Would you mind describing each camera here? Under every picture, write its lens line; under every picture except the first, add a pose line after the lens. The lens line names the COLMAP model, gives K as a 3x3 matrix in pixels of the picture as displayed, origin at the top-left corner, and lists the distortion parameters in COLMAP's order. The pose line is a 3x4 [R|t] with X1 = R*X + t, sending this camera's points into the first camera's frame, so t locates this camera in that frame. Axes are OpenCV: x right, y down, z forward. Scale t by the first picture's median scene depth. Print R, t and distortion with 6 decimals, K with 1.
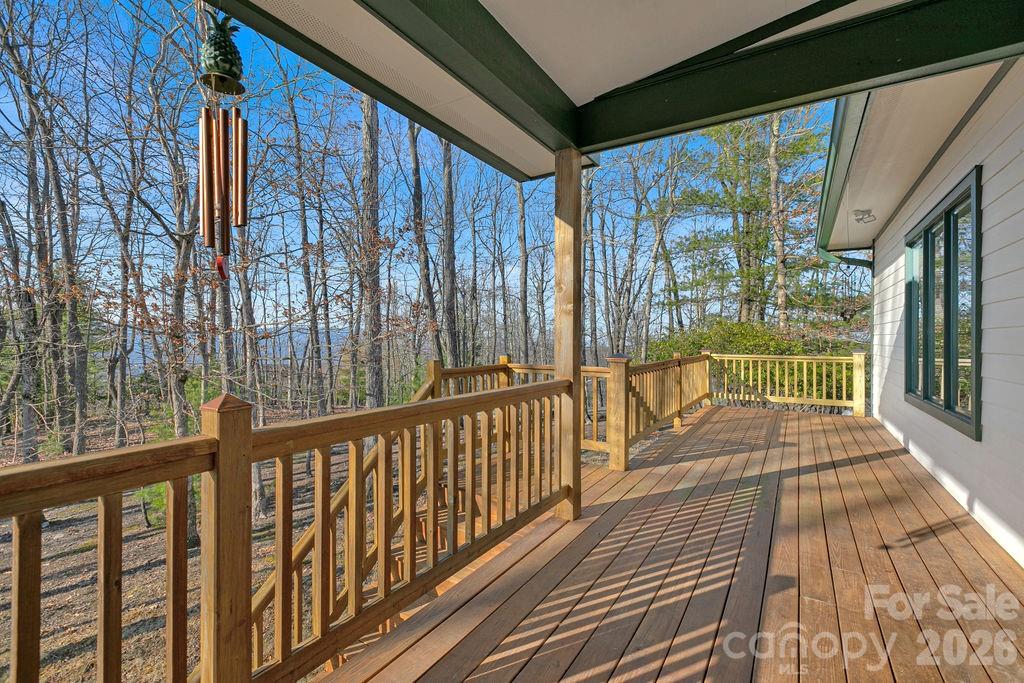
lens RADIAL K [[456.9, 0, 511.6], [0, 456.9, 340.1], [0, 0, 1]] dist [0.000058, -0.000547]
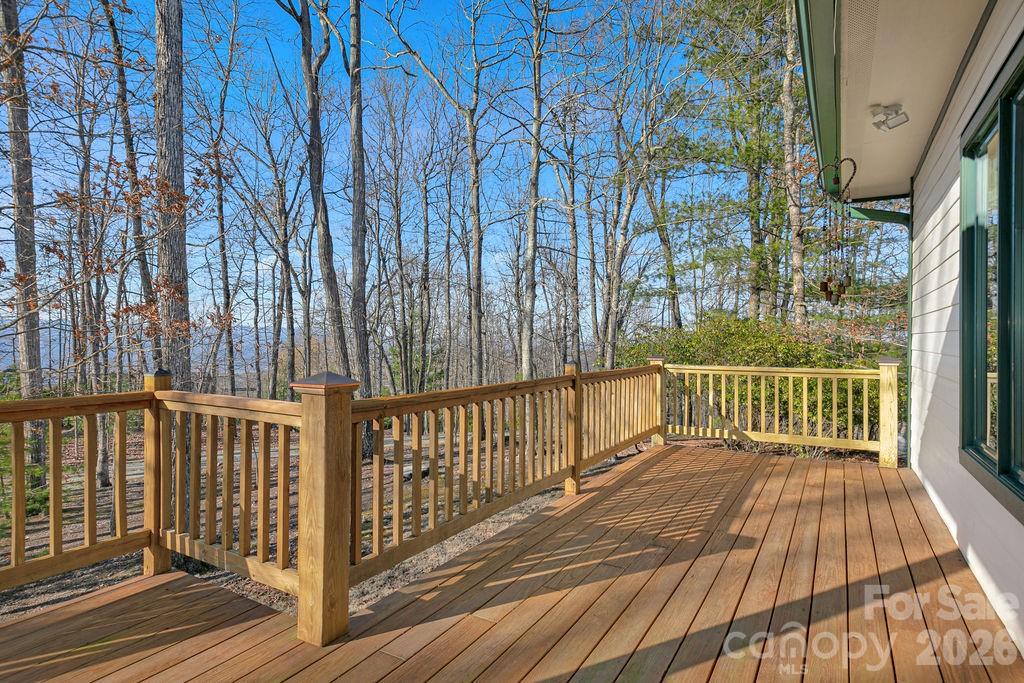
lens RADIAL K [[551.6, 0, 512.0], [0, 551.6, 342.4], [0, 0, 1]] dist [-0.004098, 0.002611]
pose [[0.999725, 0.001321, 0.023404, 0.232168], [-0.001351, 0.999998, 0.001288, -0.000892], [-0.023402, -0.001320, 0.999725, 0.266162]]
